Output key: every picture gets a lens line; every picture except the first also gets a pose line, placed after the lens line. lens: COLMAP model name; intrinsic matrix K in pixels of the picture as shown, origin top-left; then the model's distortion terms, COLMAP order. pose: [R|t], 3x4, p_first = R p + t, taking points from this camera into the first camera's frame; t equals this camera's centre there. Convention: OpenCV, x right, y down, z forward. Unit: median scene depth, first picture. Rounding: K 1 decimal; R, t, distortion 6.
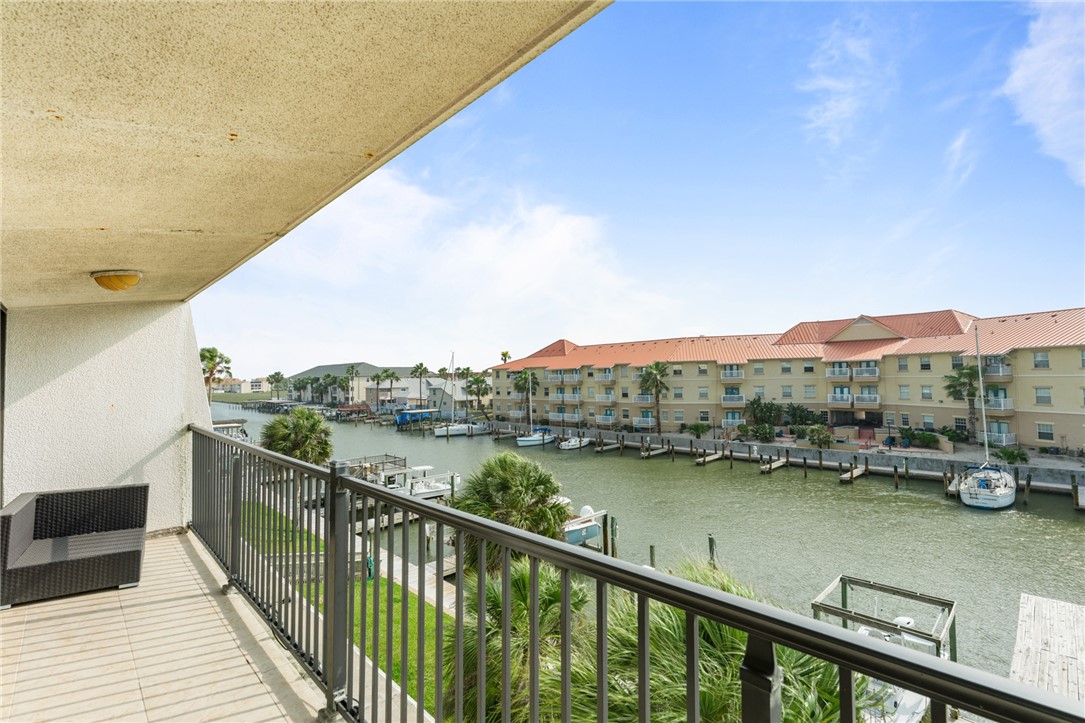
lens RADIAL K [[553.3, 0, 542.5], [0, 553.3, 361.5], [0, 0, 1]] dist [-0.001936, 0.000087]
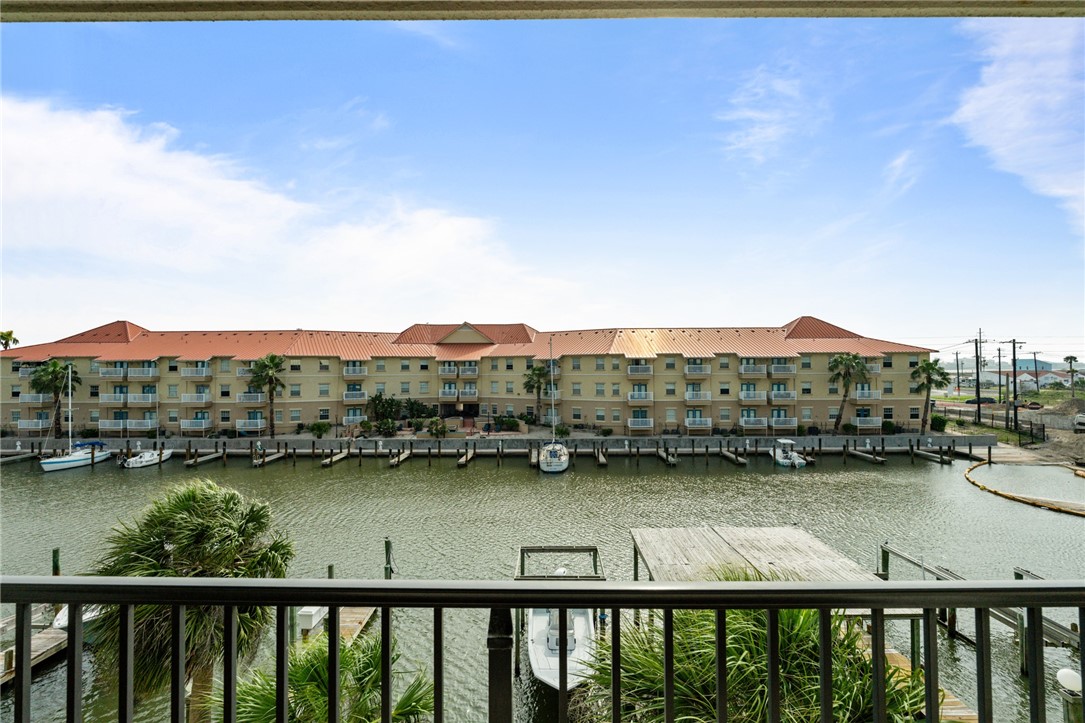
lens RADIAL K [[513.3, 0, 542.5], [0, 513.3, 361.5], [0, 0, 1]] dist [-0.011476, 0.000422]
pose [[0.662344, 0.027877, 0.748681, -0.126736], [-0.029780, 0.999497, -0.010871, 0.006831], [-0.748607, -0.015095, 0.662842, 0.145672]]
